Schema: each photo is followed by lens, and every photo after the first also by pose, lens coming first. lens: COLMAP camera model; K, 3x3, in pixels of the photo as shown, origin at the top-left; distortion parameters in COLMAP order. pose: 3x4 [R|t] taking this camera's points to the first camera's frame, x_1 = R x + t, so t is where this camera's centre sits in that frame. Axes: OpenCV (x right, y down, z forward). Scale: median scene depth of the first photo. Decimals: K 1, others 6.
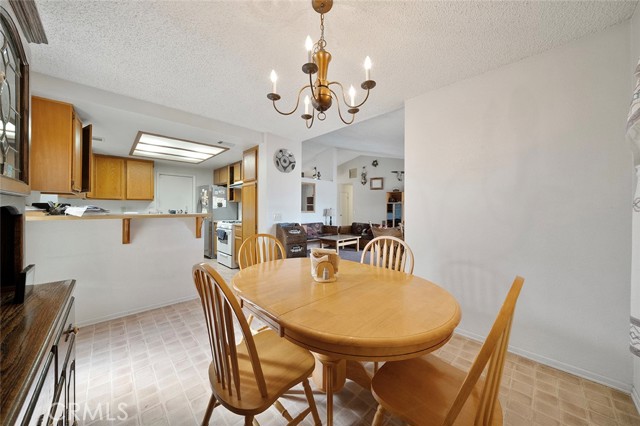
lens RADIAL K [[221.9, 0, 318.7], [0, 221.9, 211.4], [0, 0, 1]] dist [-0.000668, -0.000004]
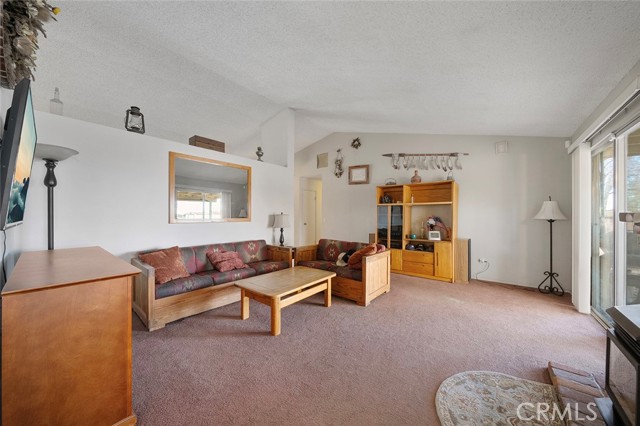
lens RADIAL K [[221.9, 0, 318.7], [0, 221.9, 211.4], [0, 0, 1]] dist [-0.000668, -0.000004]
pose [[0.992377, 0.002278, 0.123215, 0.073394], [0.000860, 0.999677, -0.025408, -0.004271], [-0.123233, 0.025320, 0.992055, 0.408104]]
